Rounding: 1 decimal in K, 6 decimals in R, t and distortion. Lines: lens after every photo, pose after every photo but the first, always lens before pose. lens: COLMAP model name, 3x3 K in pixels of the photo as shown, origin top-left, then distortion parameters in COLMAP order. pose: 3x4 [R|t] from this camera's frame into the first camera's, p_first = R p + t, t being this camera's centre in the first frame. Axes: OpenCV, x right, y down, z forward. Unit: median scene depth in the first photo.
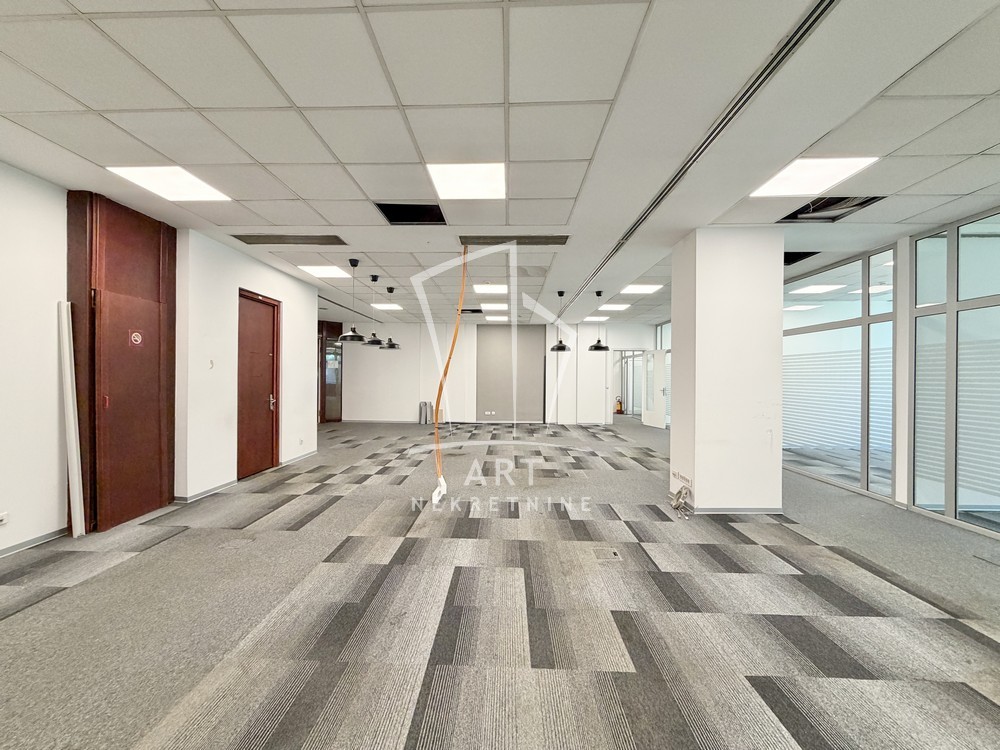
lens RADIAL K [[398.4, 0, 496.2], [0, 398.4, 376.3], [0, 0, 1]] dist [-0.001973, 0.000319]
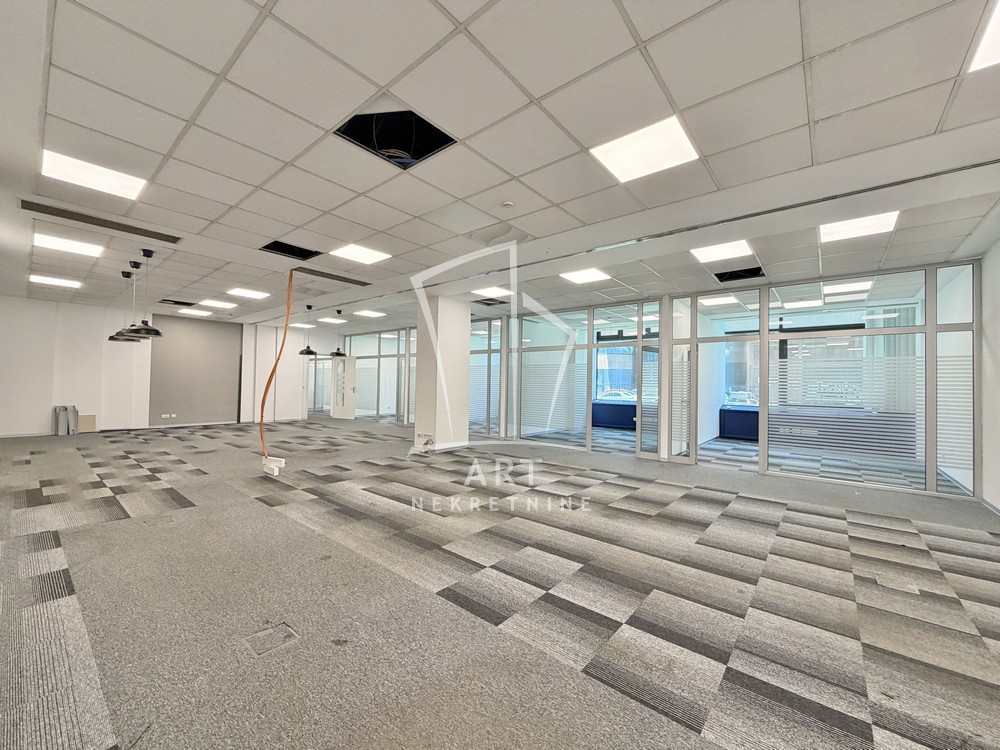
lens RADIAL K [[398.4, 0, 496.2], [0, 398.4, 376.3], [0, 0, 1]] dist [-0.001973, 0.000319]
pose [[0.615793, 0.019935, 0.787656, -0.743302], [-0.015094, 0.999795, -0.013504, 0.015798], [-0.787764, -0.003573, 0.615967, -0.322002]]
